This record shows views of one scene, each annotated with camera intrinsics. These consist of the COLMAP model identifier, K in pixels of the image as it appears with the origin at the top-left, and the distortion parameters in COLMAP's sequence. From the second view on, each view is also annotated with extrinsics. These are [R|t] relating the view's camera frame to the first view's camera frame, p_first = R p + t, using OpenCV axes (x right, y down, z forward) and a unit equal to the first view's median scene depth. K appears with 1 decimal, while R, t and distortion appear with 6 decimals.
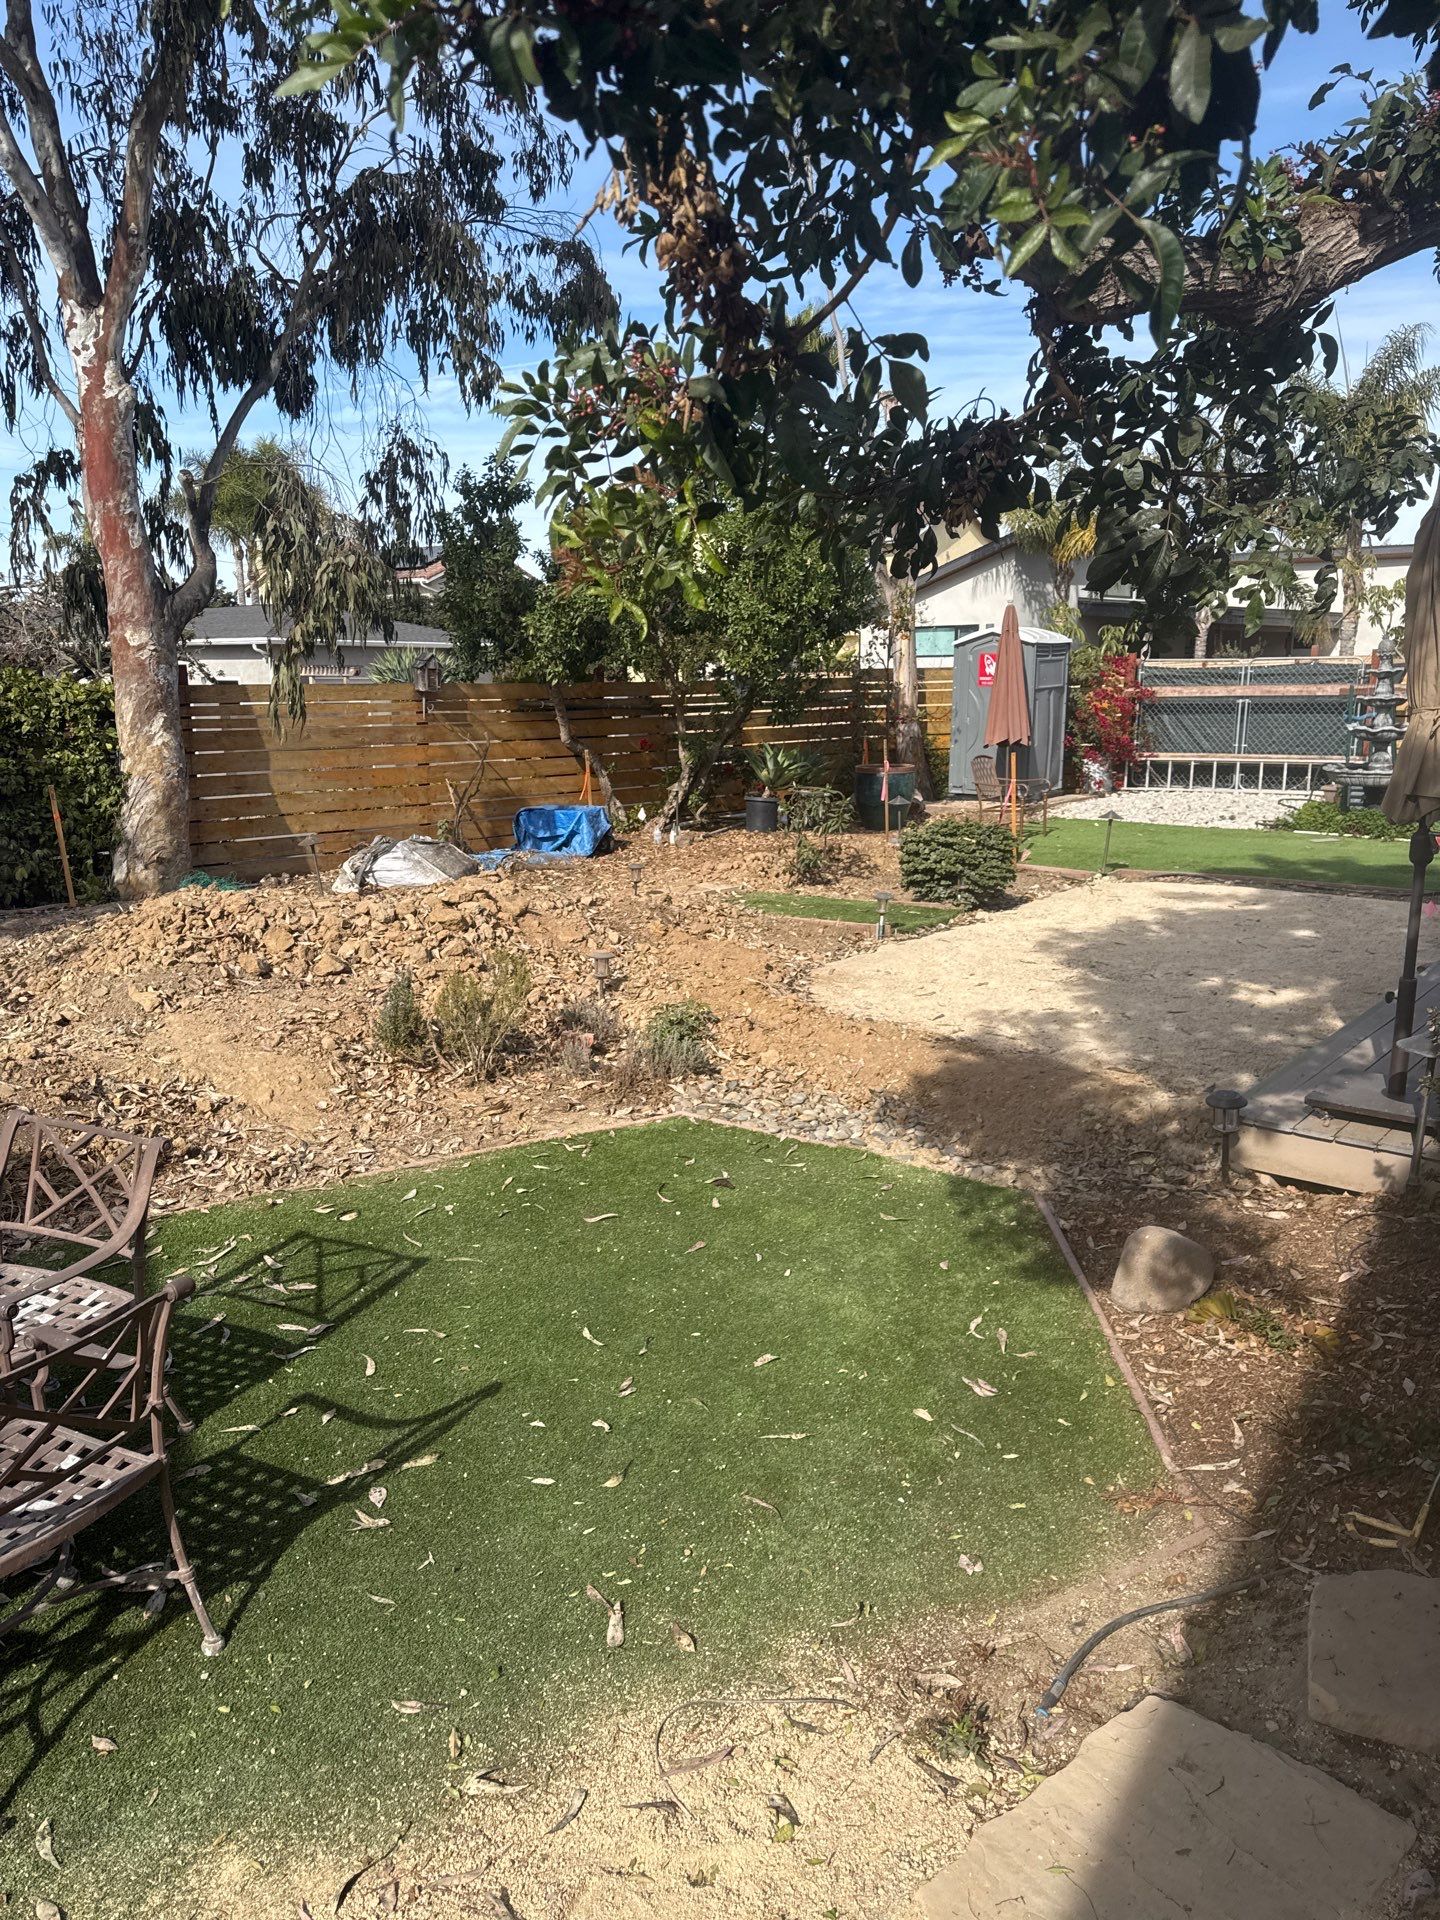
lens RADIAL K [[1341.3, 0, 720.6], [0, 1341.3, 969.2], [0, 0, 1]] dist [0.145496, -0.236781]
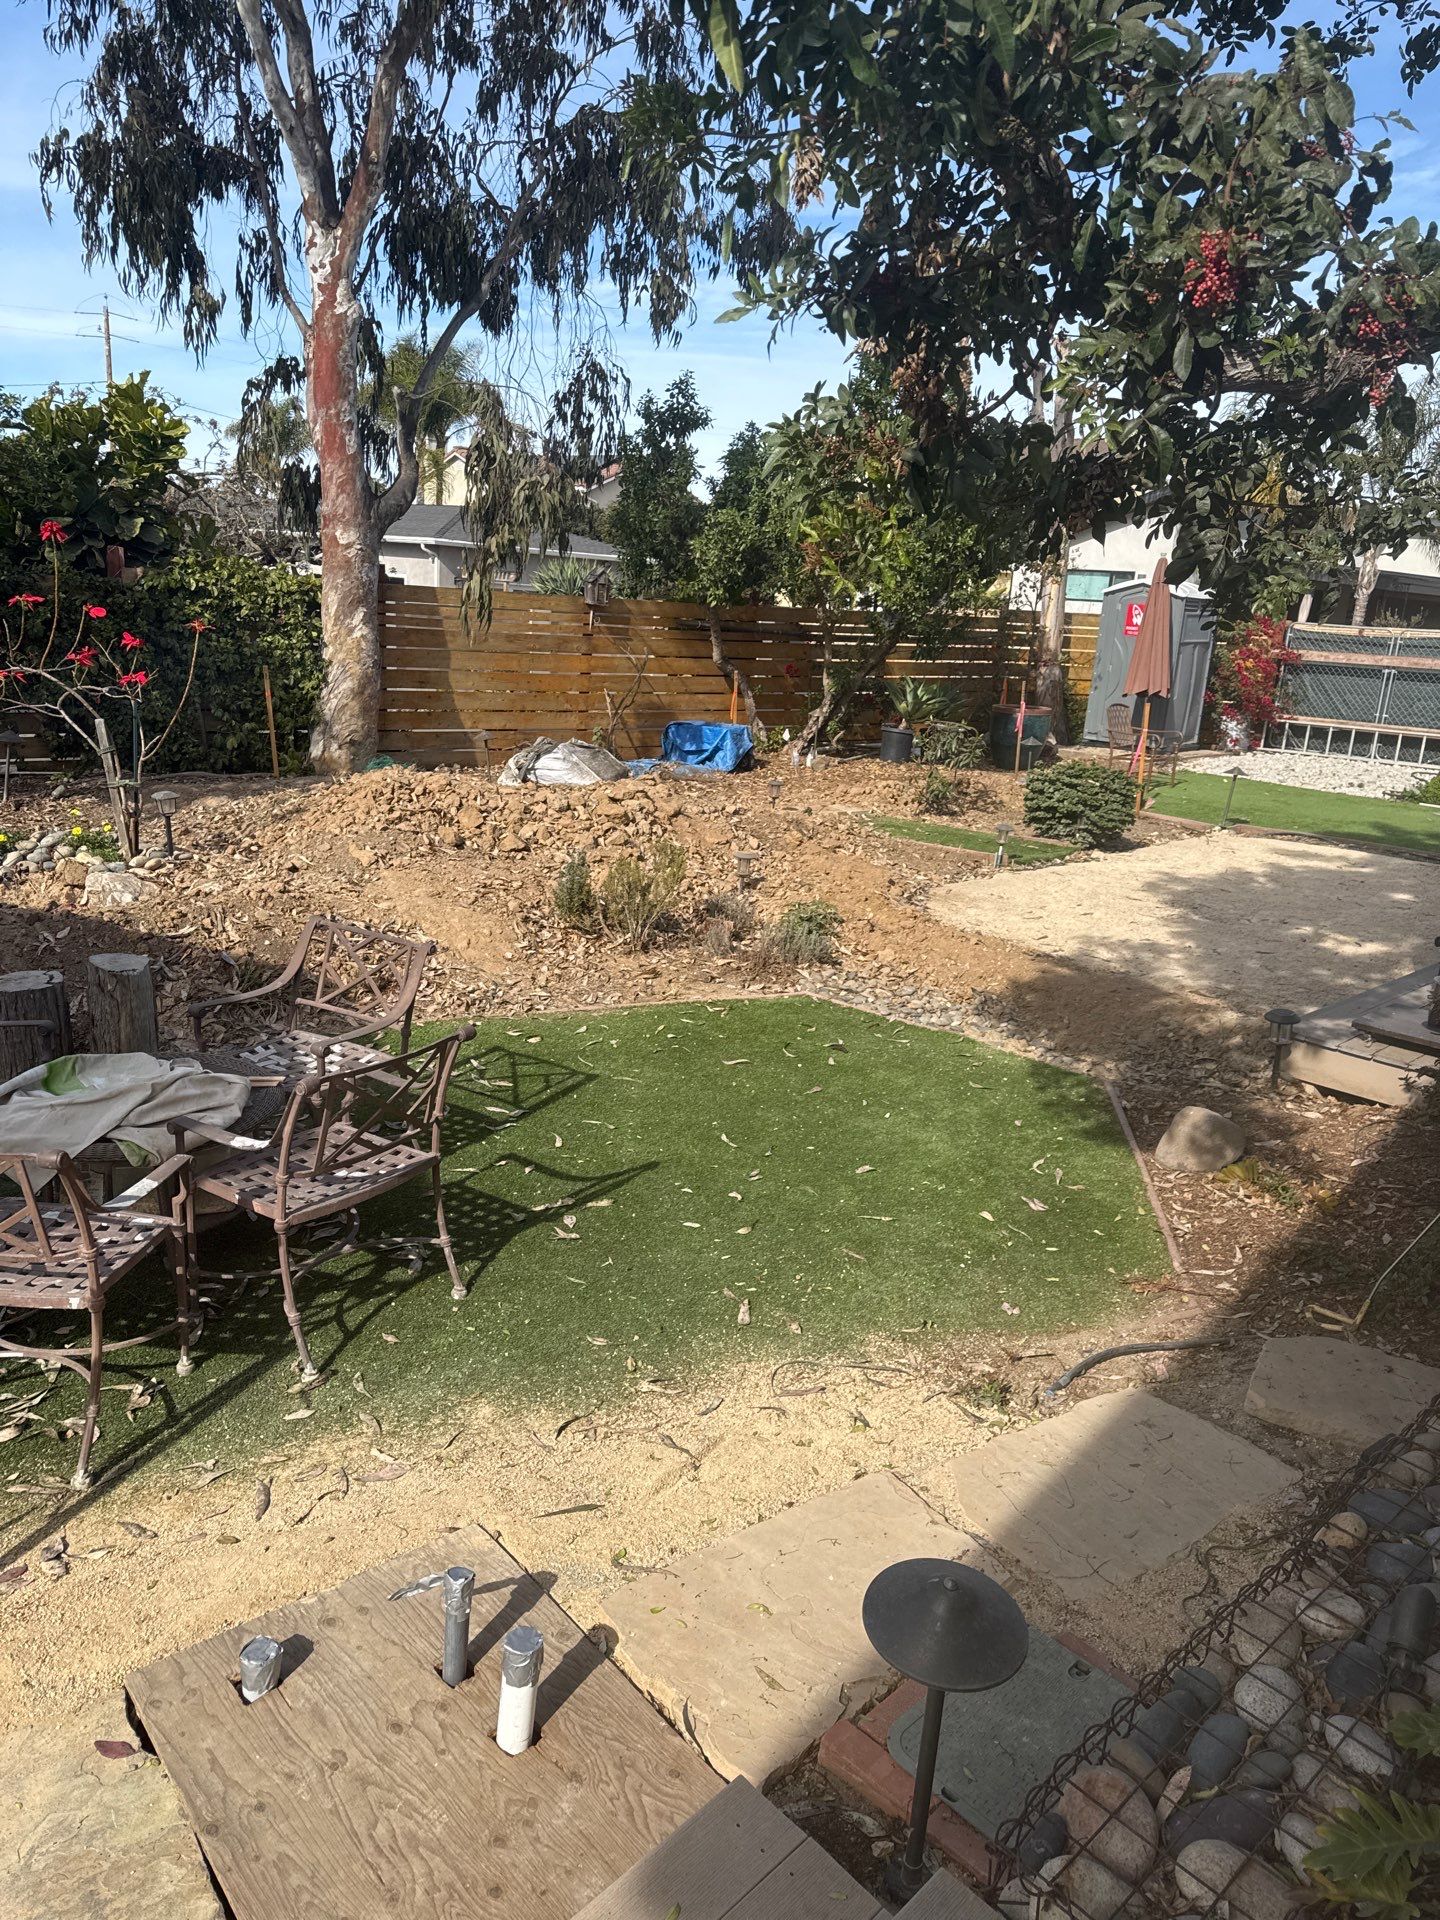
lens RADIAL K [[1338.9, 0, 714.9], [0, 1338.9, 969.1], [0, 0, 1]] dist [0.156463, -0.286566]
pose [[0.991878, 0.095484, -0.084027, -0.008167], [-0.090879, 0.994228, 0.057030, 0.019401], [0.088987, -0.048930, 0.994830, -0.113251]]
